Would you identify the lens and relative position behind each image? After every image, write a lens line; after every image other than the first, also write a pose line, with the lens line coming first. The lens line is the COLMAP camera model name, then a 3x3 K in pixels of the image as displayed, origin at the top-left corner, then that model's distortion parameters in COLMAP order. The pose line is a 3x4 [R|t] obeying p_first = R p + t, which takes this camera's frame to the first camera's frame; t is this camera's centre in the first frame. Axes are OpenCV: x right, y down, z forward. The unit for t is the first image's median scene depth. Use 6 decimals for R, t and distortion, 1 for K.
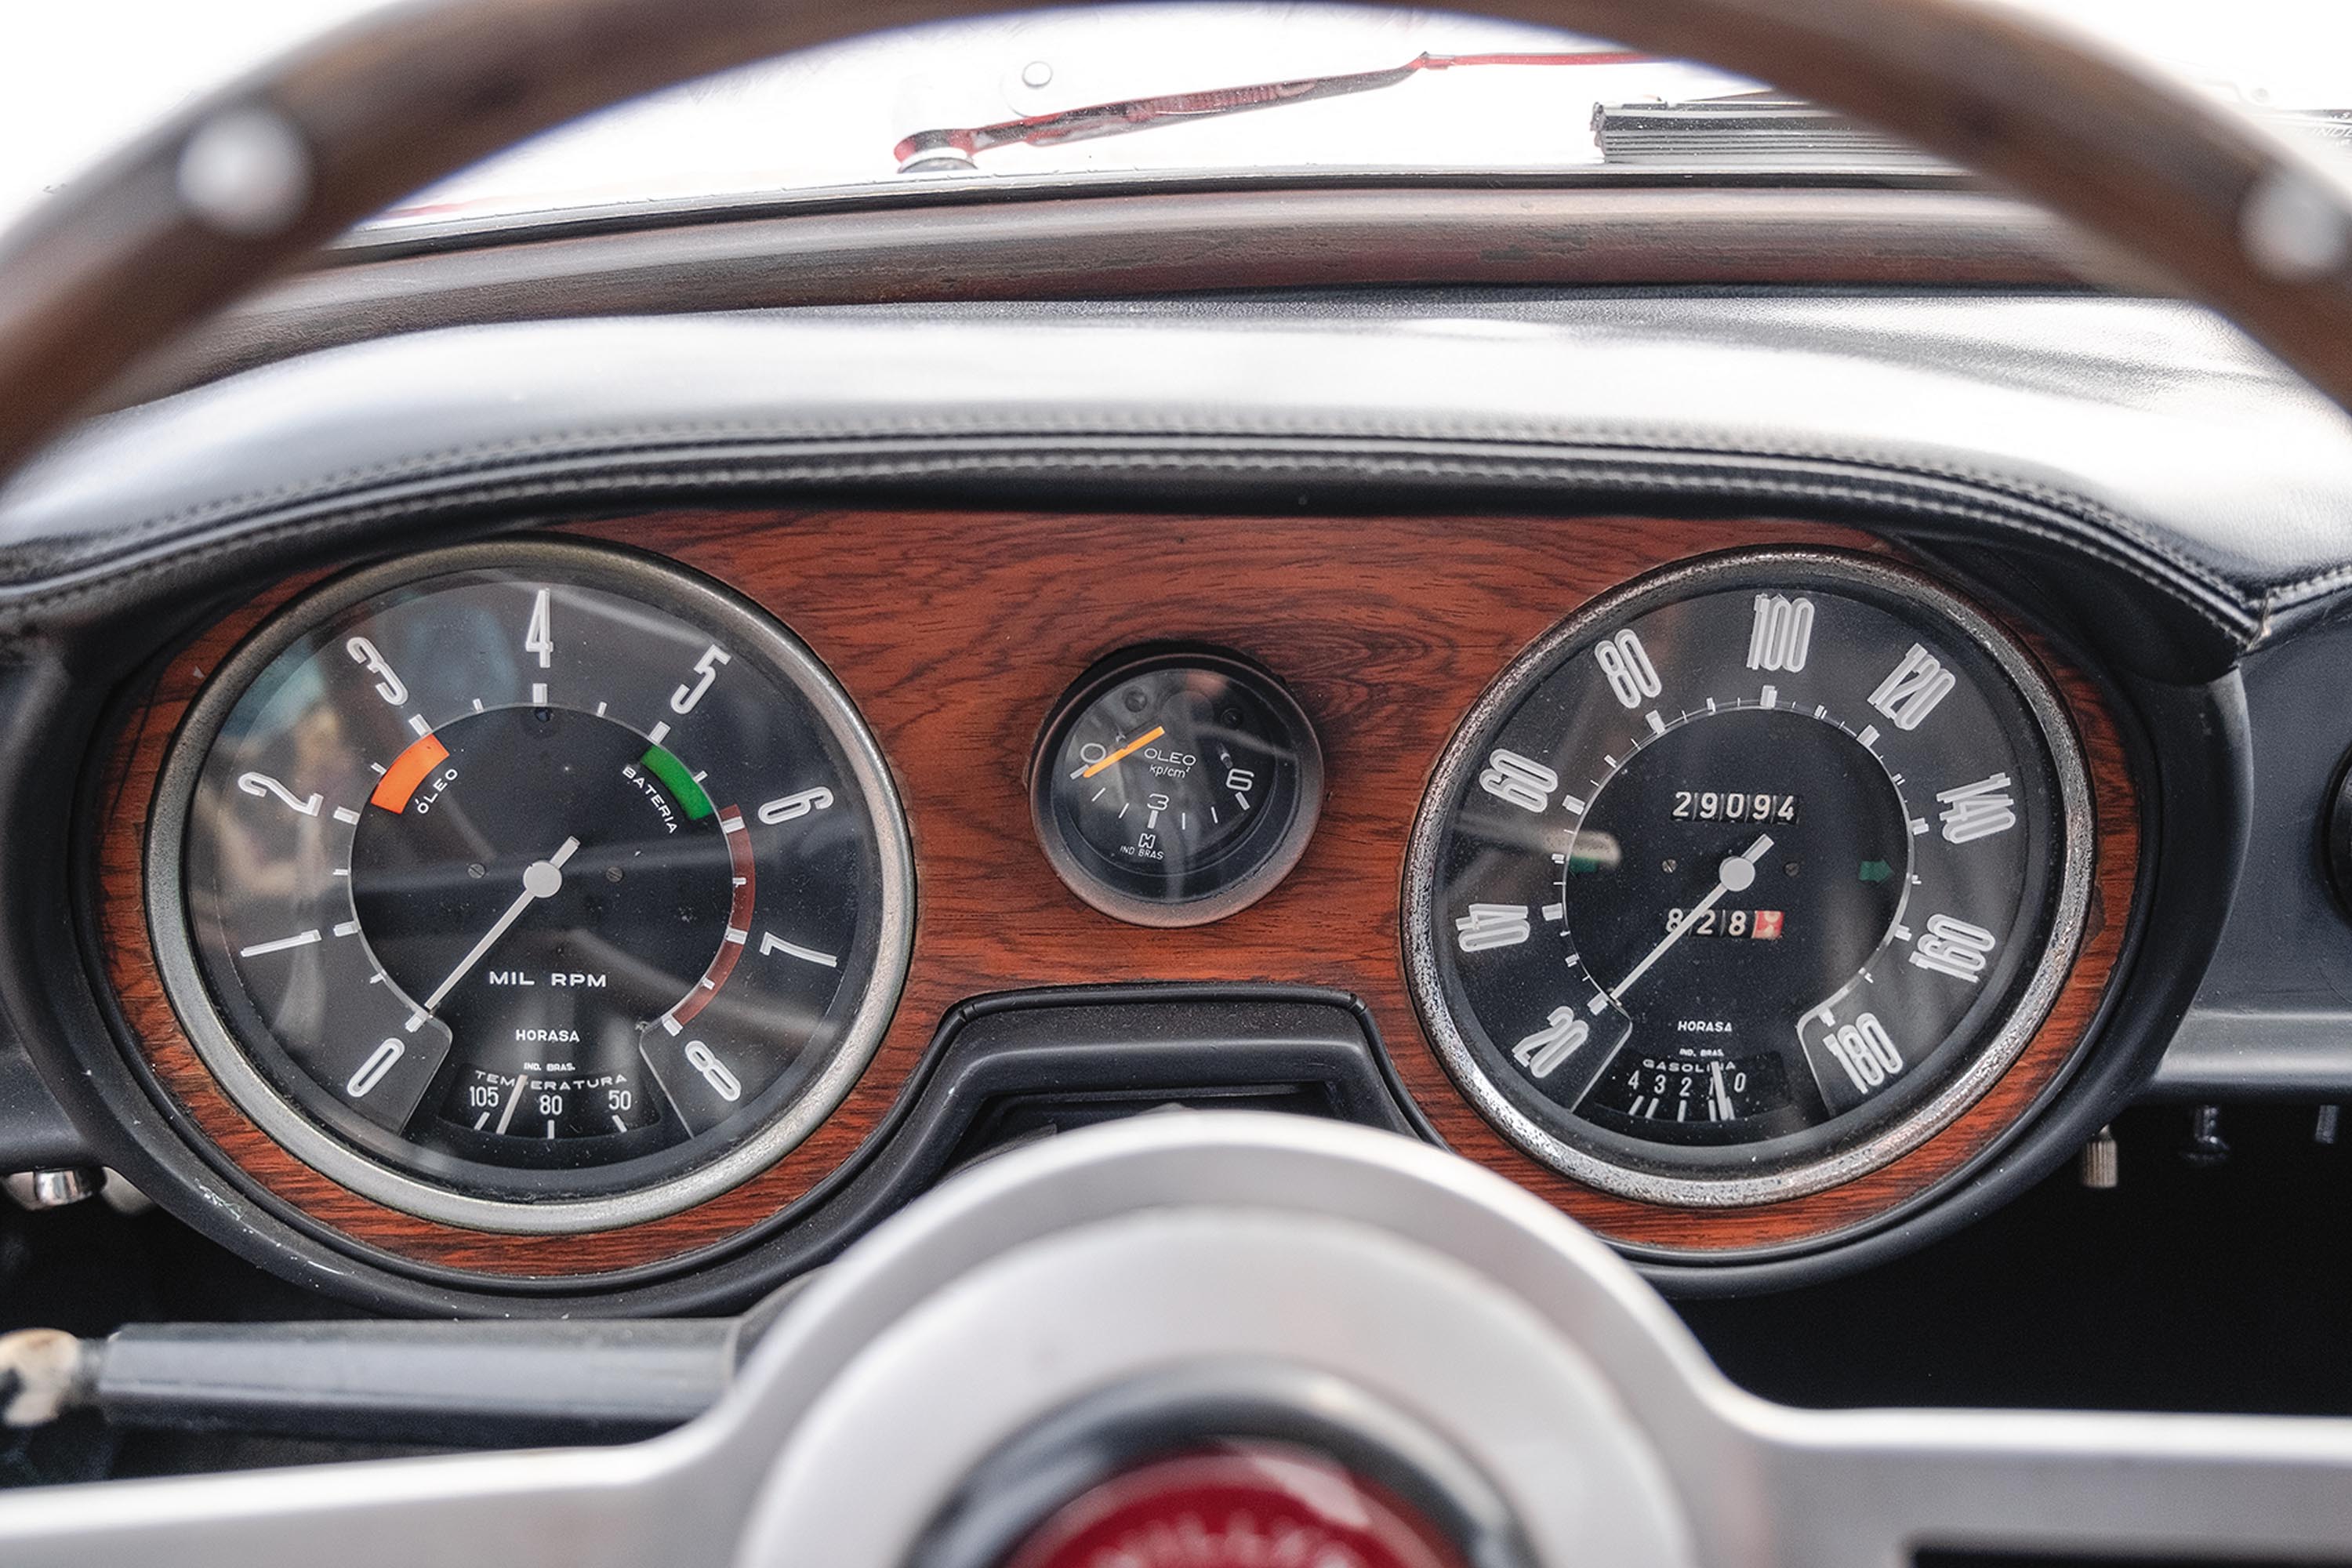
lens RADIAL K [[2427.5, 0, 1178.4], [0, 2427.5, 784.0], [0, 0, 1]] dist [-0.011379, 0.000000]
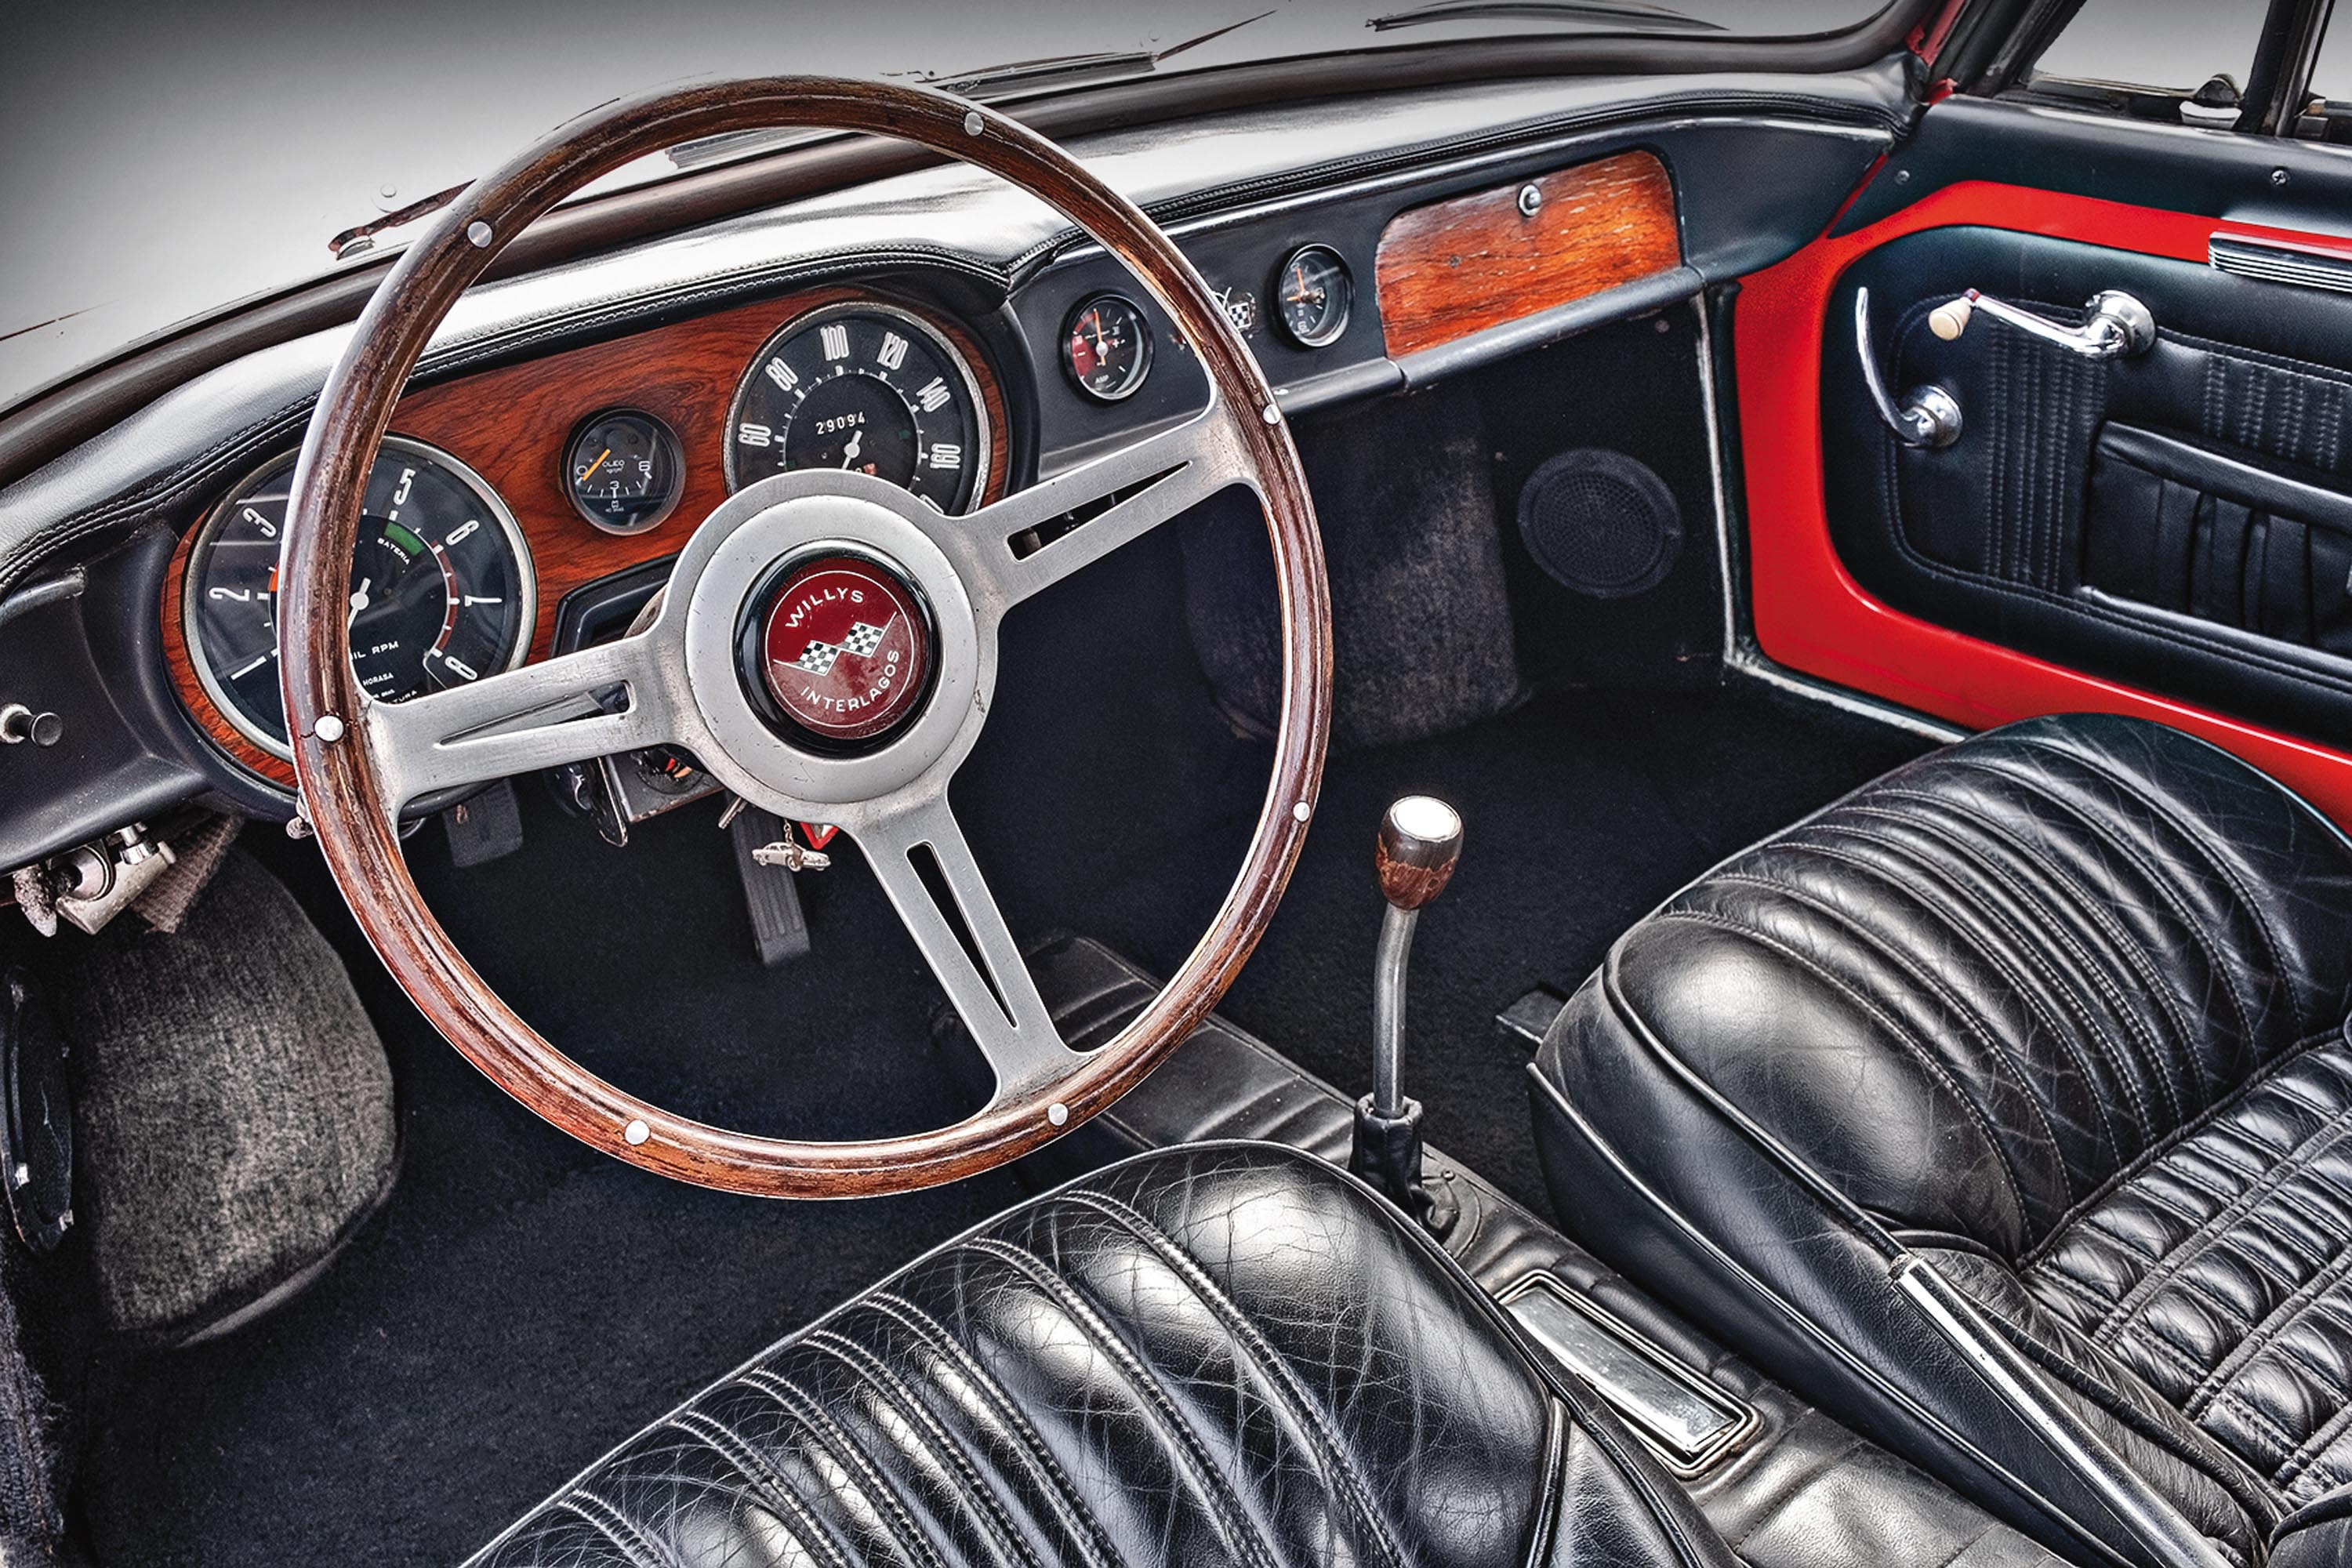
lens RADIAL K [[1980.4, 0, 1174.7], [0, 1980.4, 782.4], [0, 0, 1]] dist [0.010223, 0.001404]
pose [[0.833690, -0.360066, 0.418705, -0.446248], [0.338651, 0.932248, 0.127394, 0.206934], [-0.436207, 0.035588, 0.899142, -0.882933]]
